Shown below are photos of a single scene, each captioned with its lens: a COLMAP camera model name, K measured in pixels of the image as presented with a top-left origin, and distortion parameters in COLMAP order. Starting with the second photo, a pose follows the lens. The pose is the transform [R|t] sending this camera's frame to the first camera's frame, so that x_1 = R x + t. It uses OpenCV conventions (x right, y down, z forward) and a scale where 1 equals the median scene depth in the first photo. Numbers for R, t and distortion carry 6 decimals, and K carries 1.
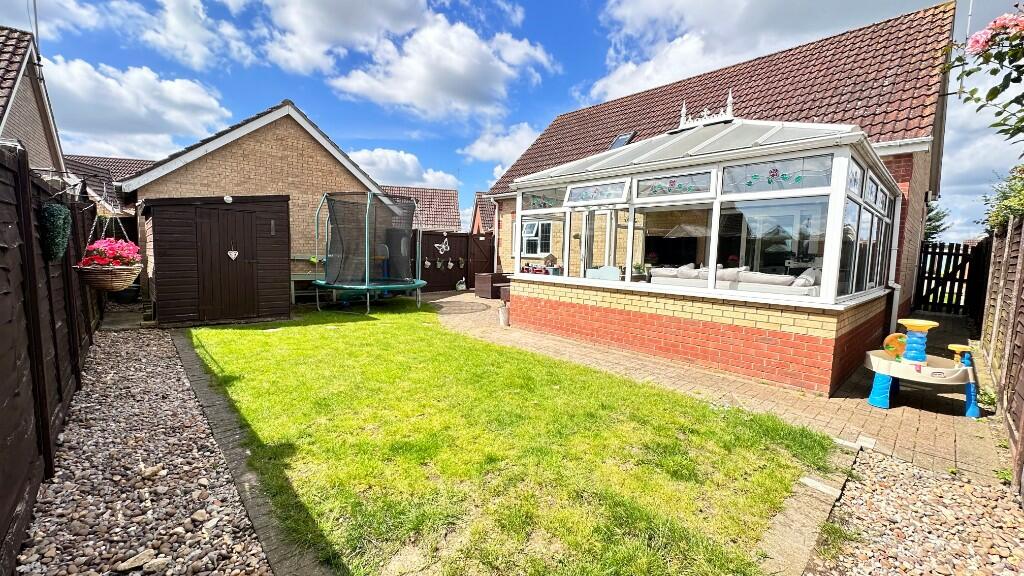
lens RADIAL K [[409.1, 0, 512.0], [0, 409.1, 288.0], [0, 0, 1]] dist [-0.002634, -0.000124]
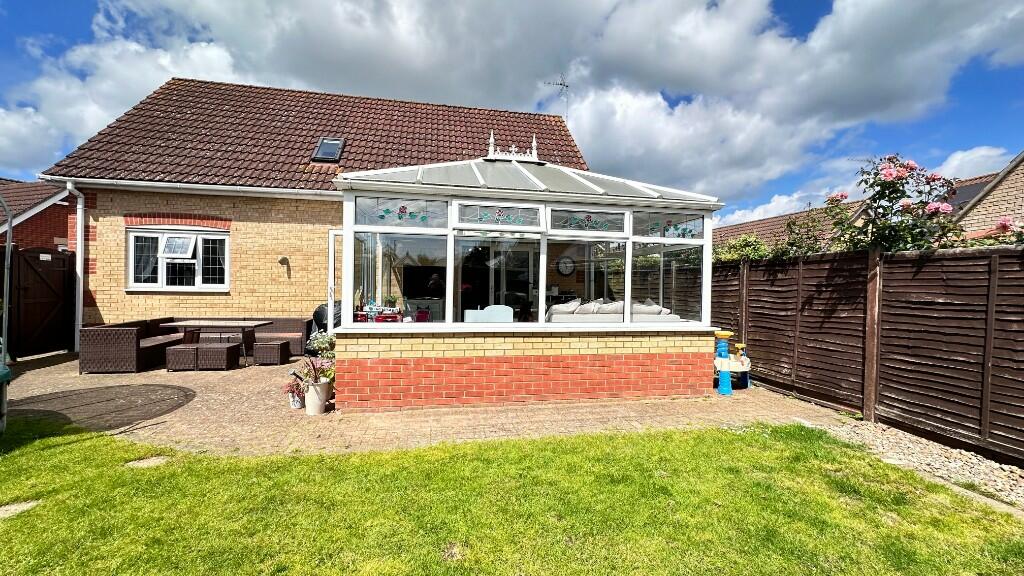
lens RADIAL K [[409.1, 0, 512.0], [0, 409.1, 288.0], [0, 0, 1]] dist [-0.002634, -0.000124]
pose [[0.525752, -0.025478, 0.850256, -0.410036], [0.073323, 0.997188, -0.015458, -0.066852], [-0.847472, 0.070471, 0.526142, 0.492692]]
